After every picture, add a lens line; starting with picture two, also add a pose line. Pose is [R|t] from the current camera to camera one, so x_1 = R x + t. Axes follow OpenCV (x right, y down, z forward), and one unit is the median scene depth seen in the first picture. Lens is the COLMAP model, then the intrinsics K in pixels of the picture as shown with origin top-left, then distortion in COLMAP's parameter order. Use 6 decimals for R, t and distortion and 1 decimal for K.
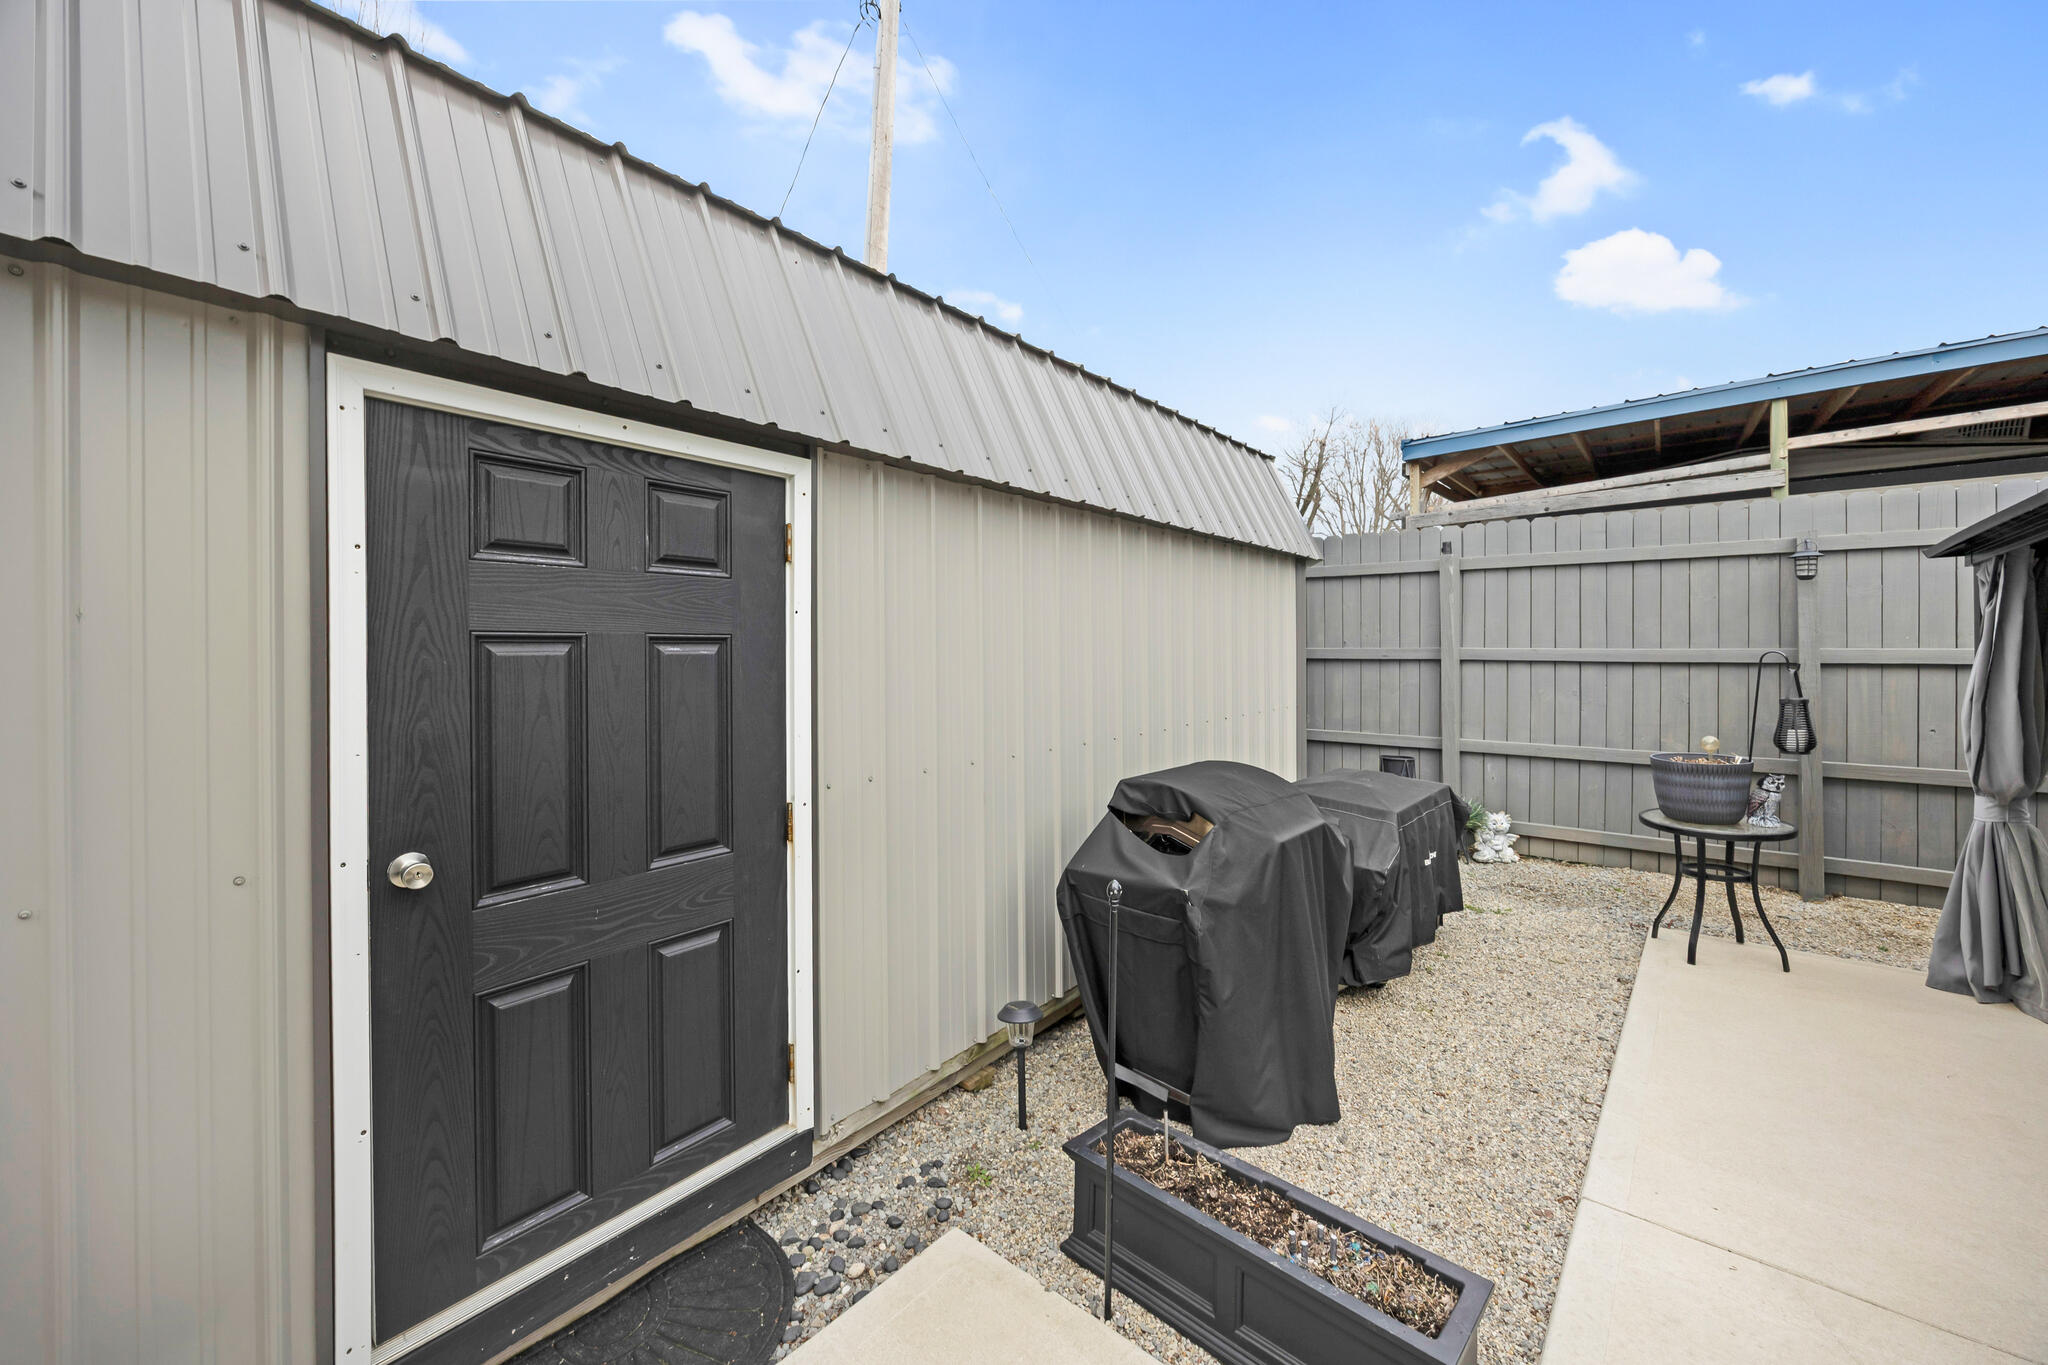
lens RADIAL K [[789.9, 0, 1056.3], [0, 789.9, 654.1], [0, 0, 1]] dist [0.003082, -0.001095]
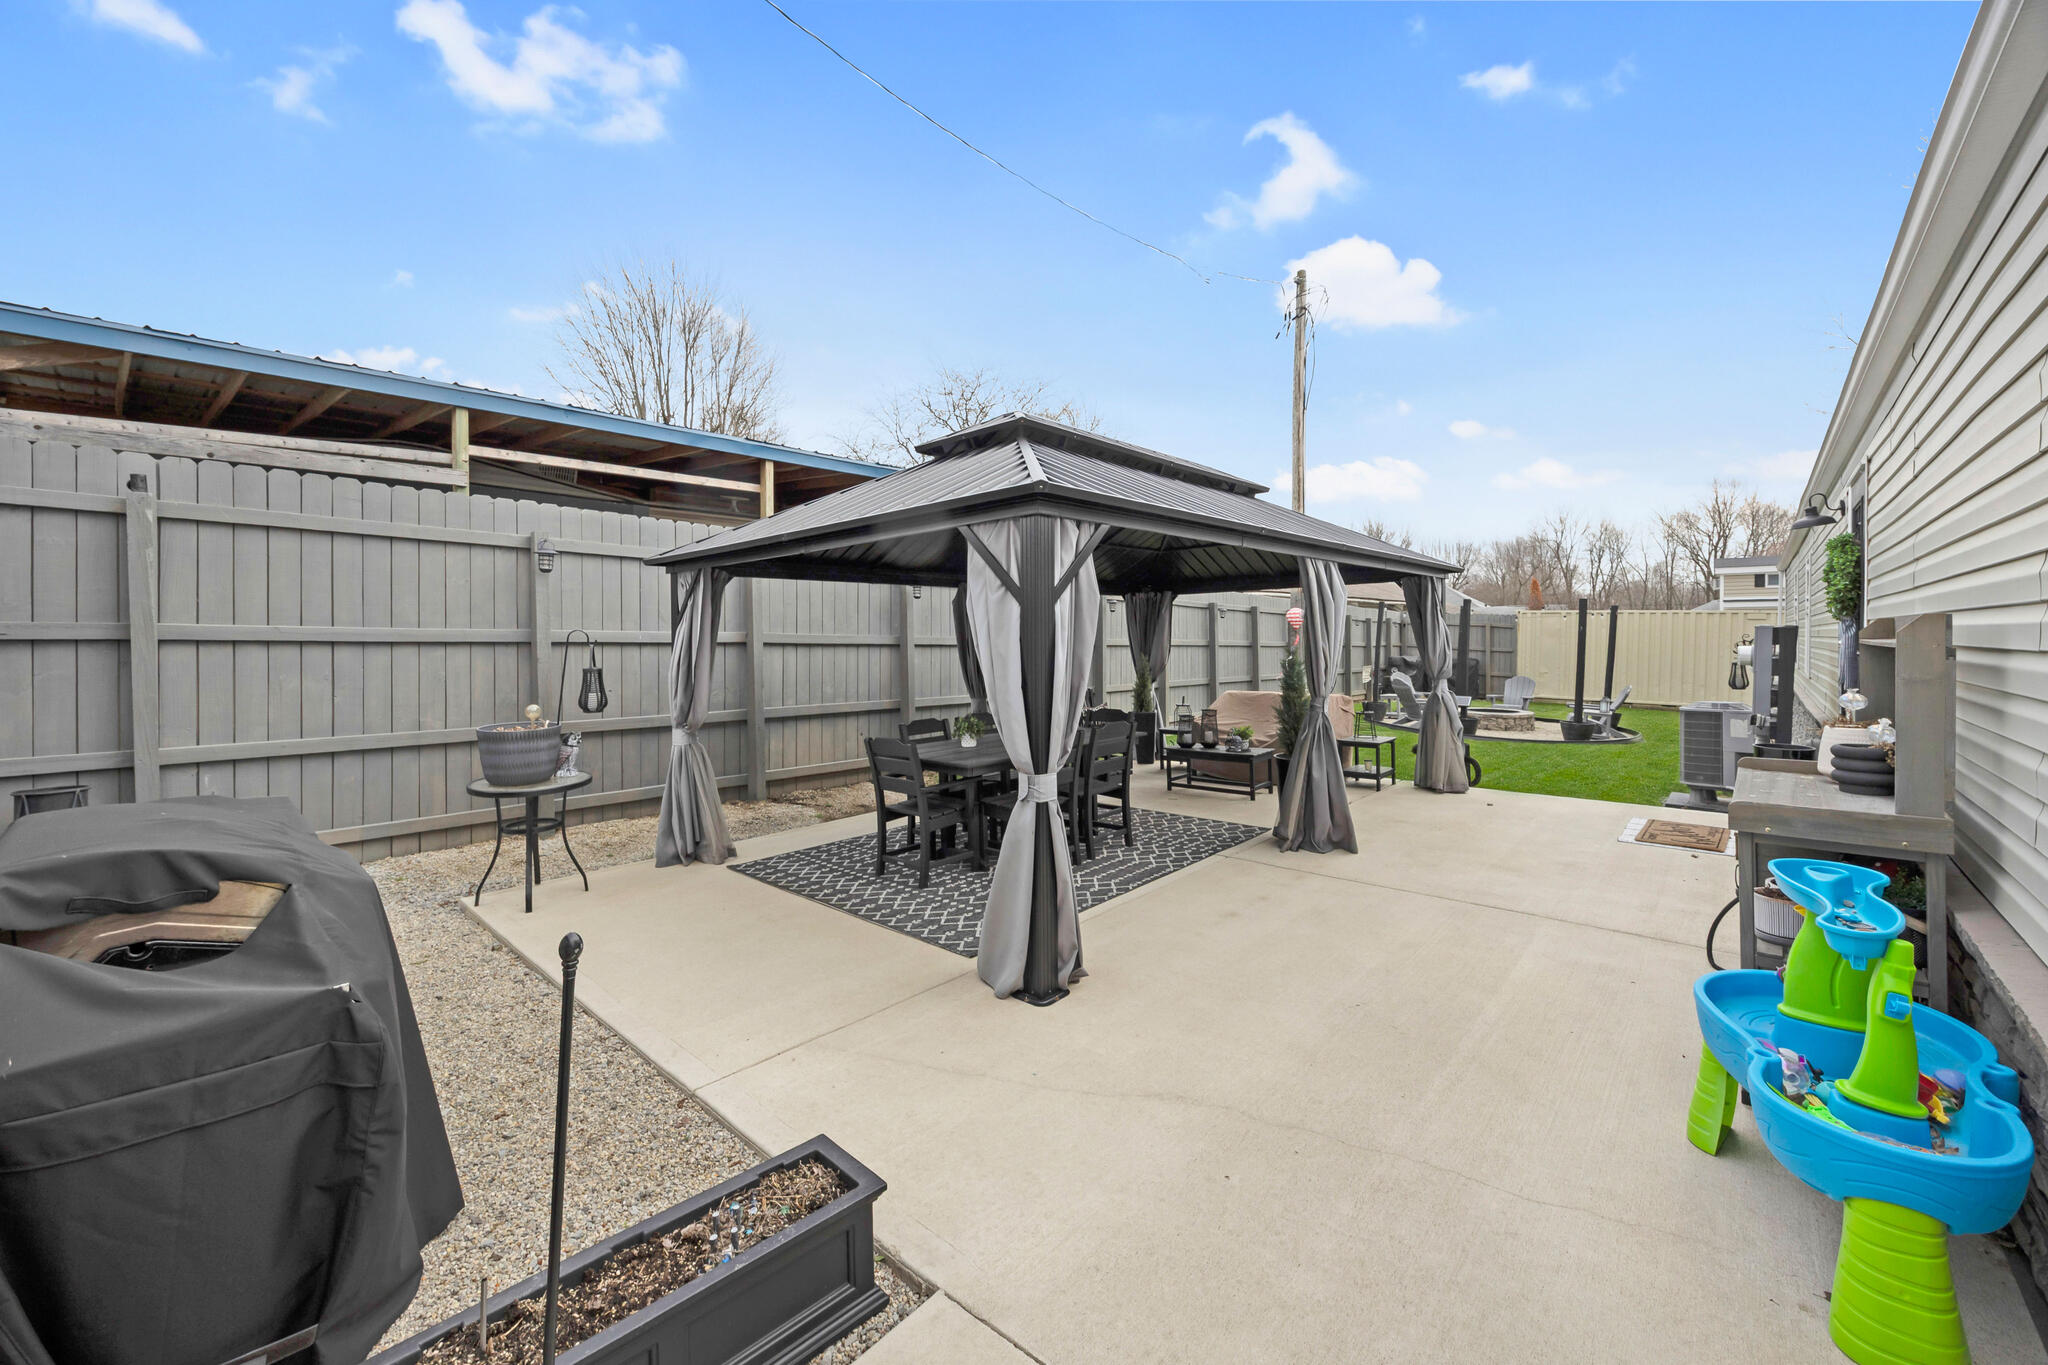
lens RADIAL K [[789.9, 0, 1019.5], [0, 789.9, 644.6], [0, 0, 1]] dist [0.003082, -0.001095]
pose [[0.052939, -0.002667, 0.998594, -0.245157], [-0.000420, 0.999996, 0.002693, 0.013016], [-0.998598, -0.000562, 0.052938, 0.238202]]
